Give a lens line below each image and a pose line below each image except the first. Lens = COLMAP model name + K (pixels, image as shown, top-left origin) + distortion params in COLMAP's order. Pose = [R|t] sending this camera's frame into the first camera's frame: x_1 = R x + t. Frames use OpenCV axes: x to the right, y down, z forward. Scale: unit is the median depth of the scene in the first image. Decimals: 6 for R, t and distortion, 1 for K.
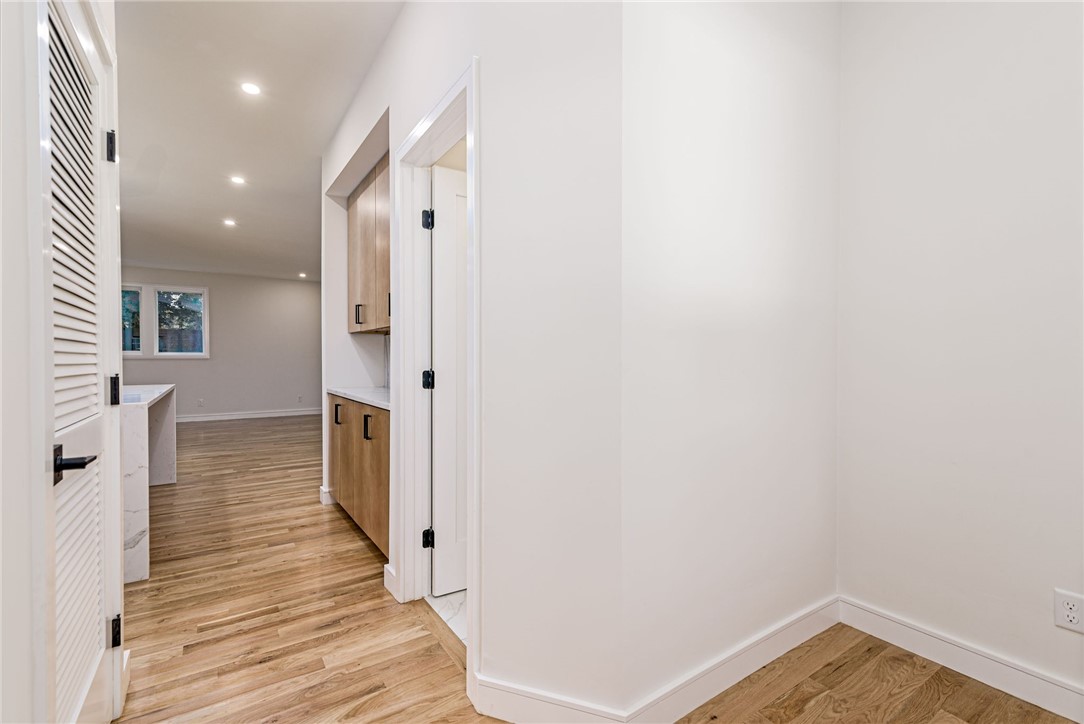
lens RADIAL K [[492.5, 0, 544.4], [0, 492.5, 361.8], [0, 0, 1]] dist [0.012703, -0.001022]
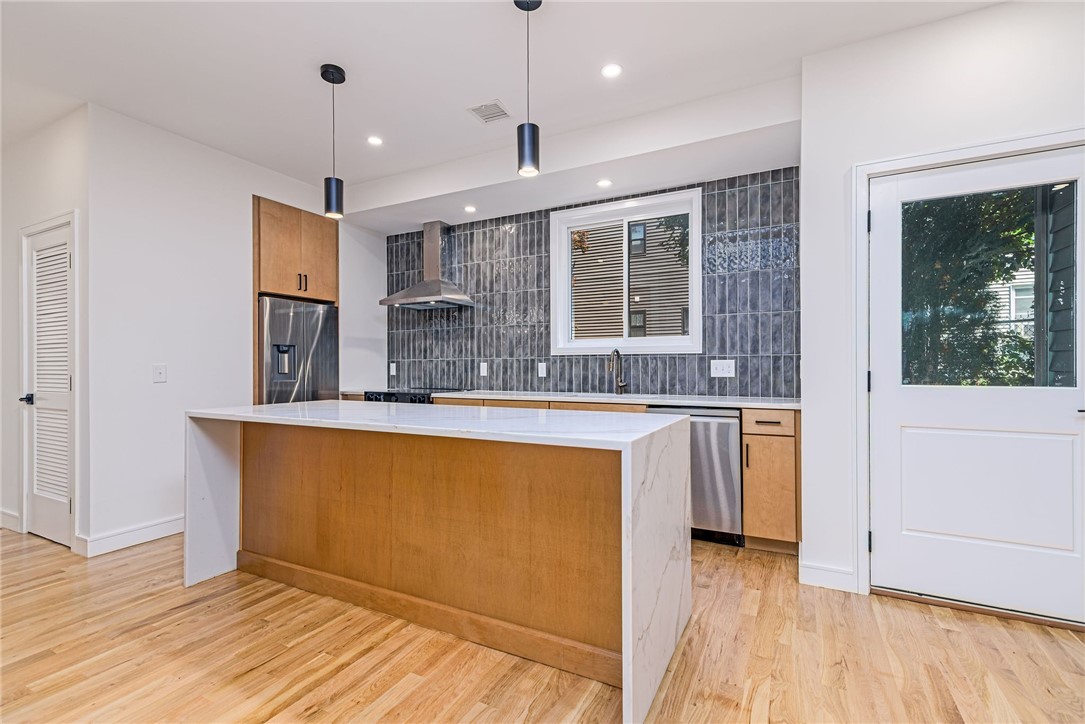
lens RADIAL K [[492.9, 0, 536.3], [0, 492.9, 360.8], [0, 0, 1]] dist [0.012703, -0.001022]
pose [[-0.879252, 0.005557, -0.476325, -0.799313], [0.002585, 0.999973, 0.006895, -0.013878], [0.476351, 0.004831, -0.879242, 1.864937]]
